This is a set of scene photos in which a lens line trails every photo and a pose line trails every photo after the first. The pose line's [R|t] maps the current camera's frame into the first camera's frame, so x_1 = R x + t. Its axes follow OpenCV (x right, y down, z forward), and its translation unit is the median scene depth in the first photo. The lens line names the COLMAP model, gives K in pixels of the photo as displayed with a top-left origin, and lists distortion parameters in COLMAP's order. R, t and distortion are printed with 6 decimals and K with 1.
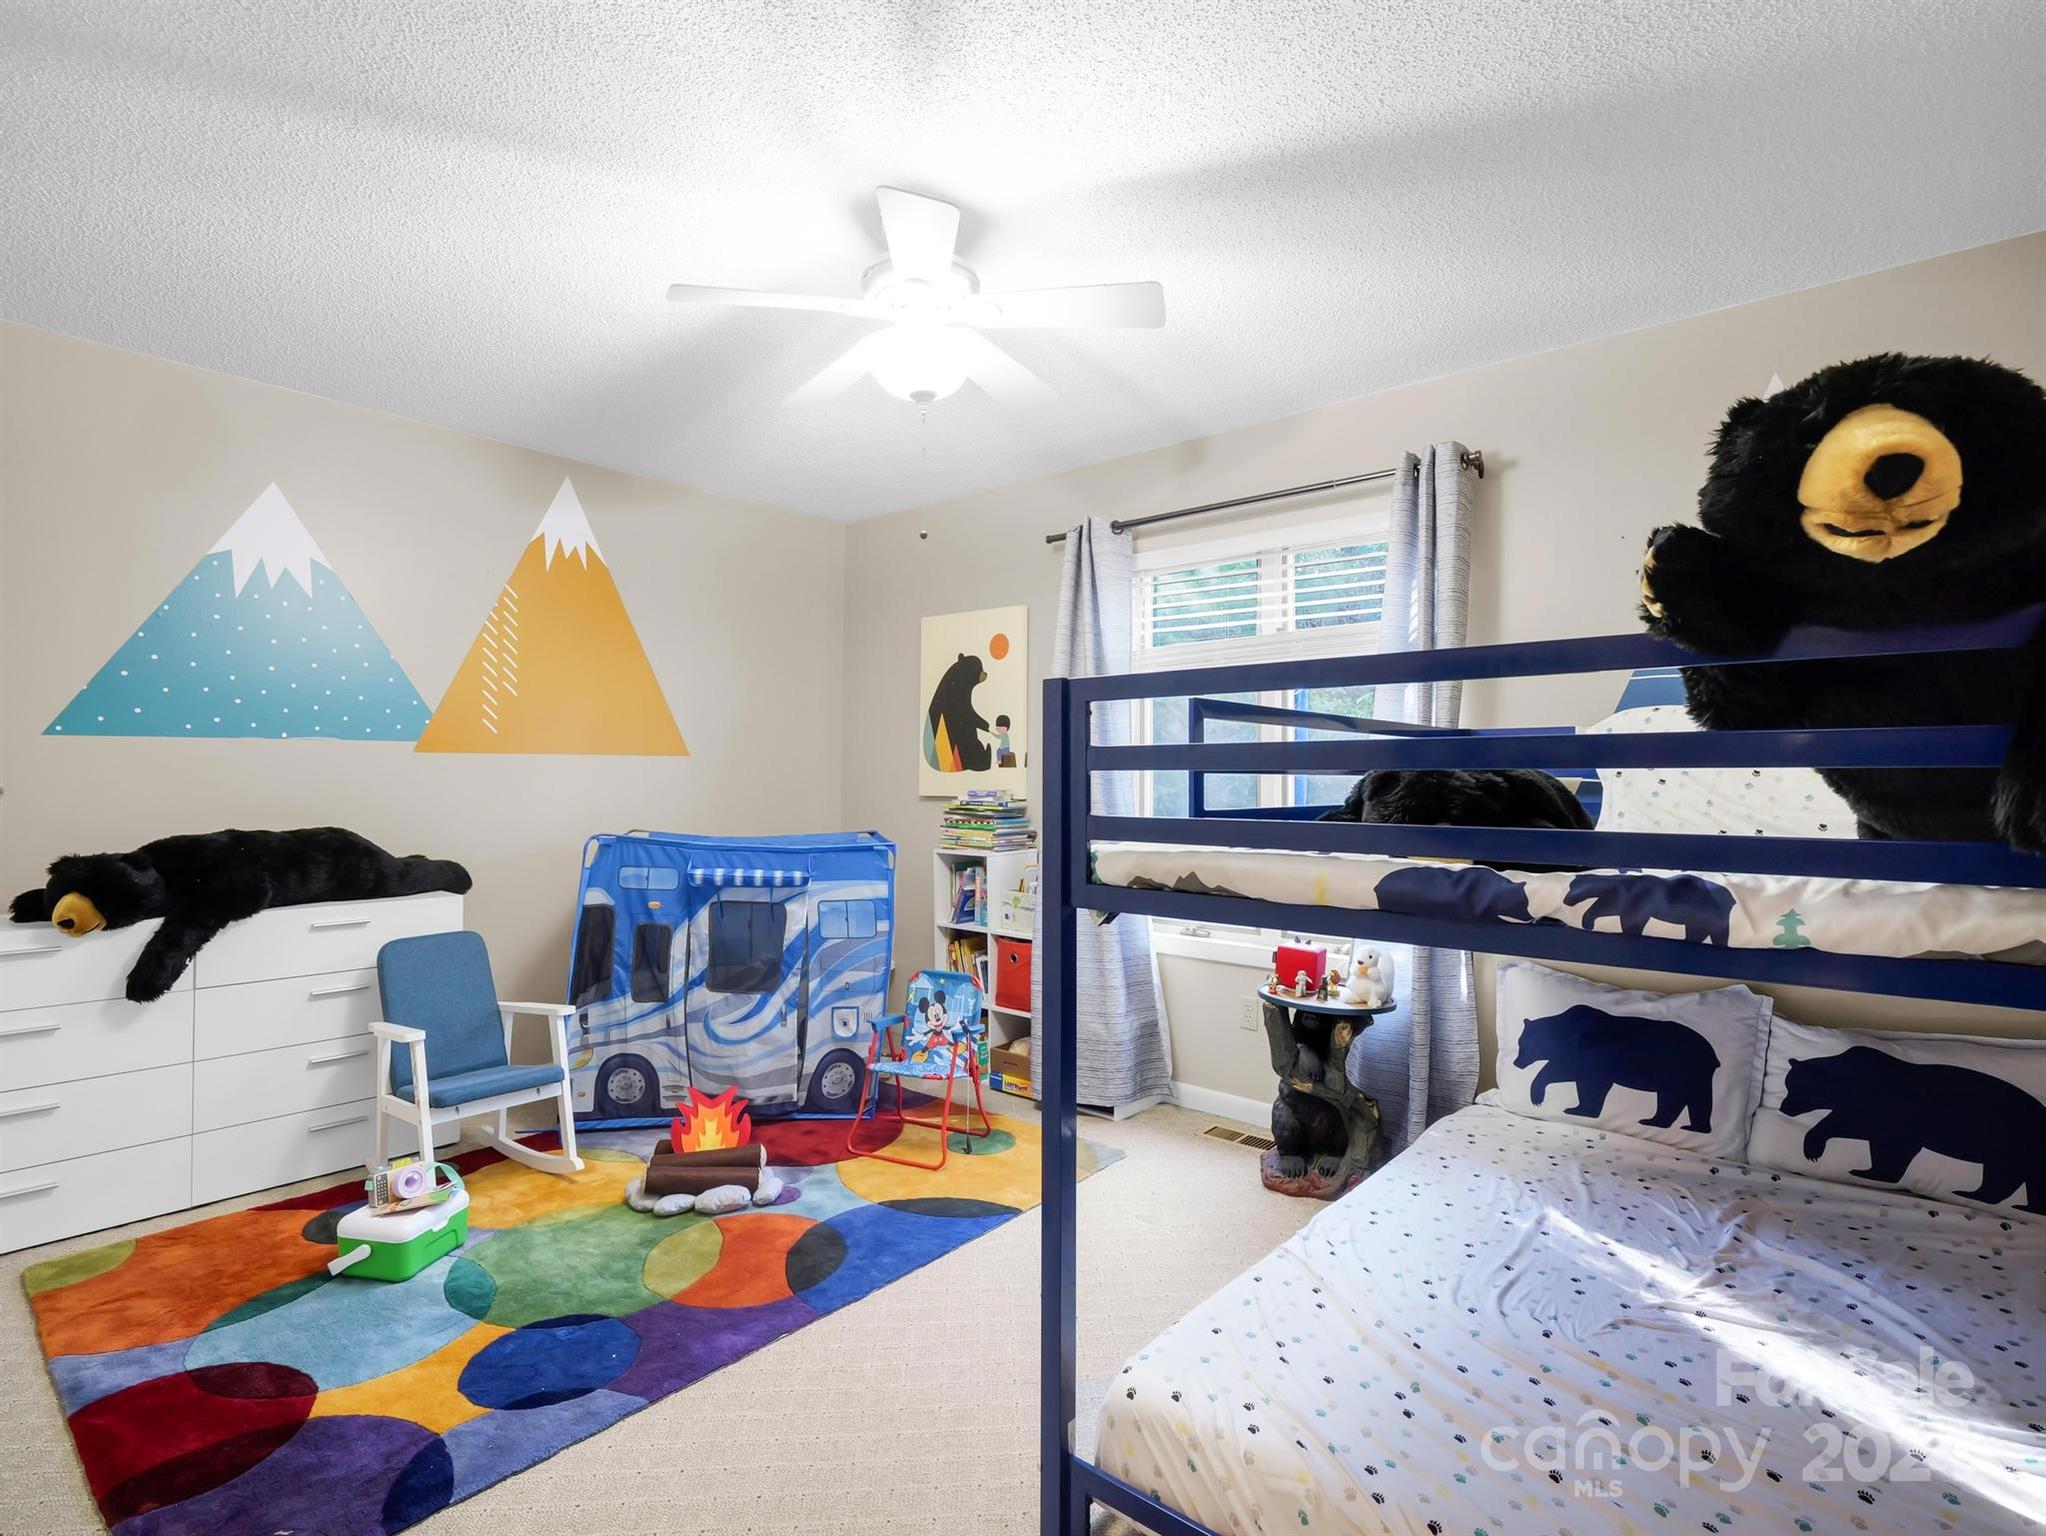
lens RADIAL K [[1014.9, 0, 1009.6], [0, 1014.9, 772.2], [0, 0, 1]] dist [-0.011297, -0.002112]
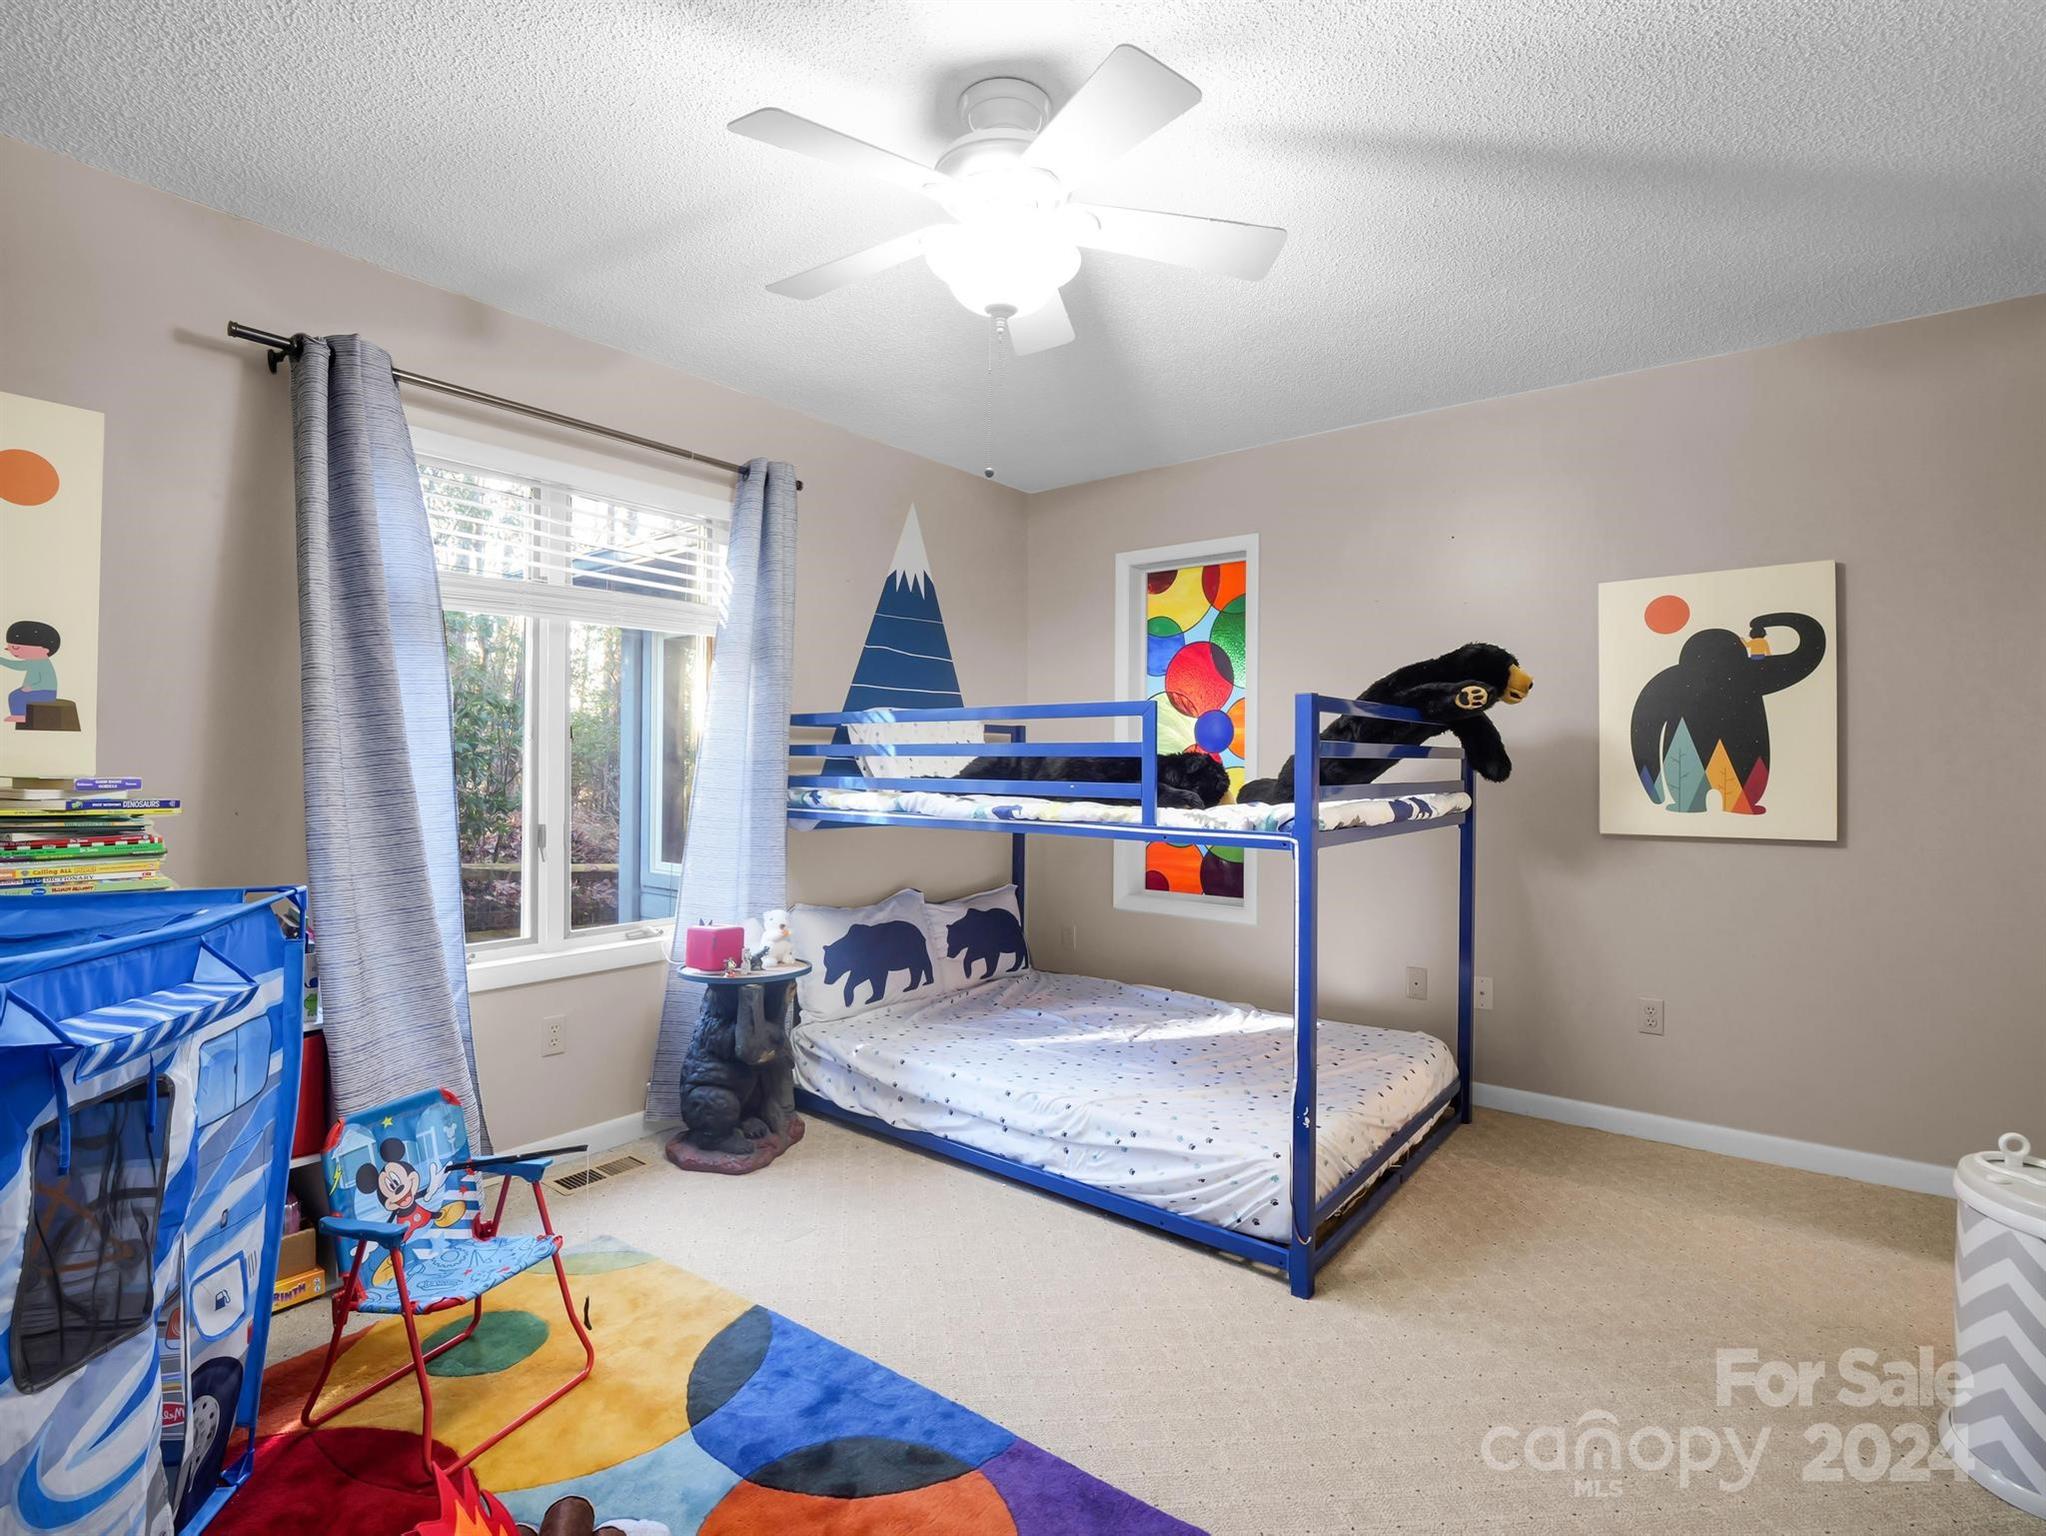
lens RADIAL K [[1014.9, 0, 1009.6], [0, 1014.9, 761.9], [0, 0, 1]] dist [-0.011297, -0.002112]
pose [[-0.056052, -0.009568, 0.998382, -0.825771], [-0.017646, 0.999807, 0.008591, -0.001928], [-0.998272, -0.017136, -0.056210, 0.903450]]
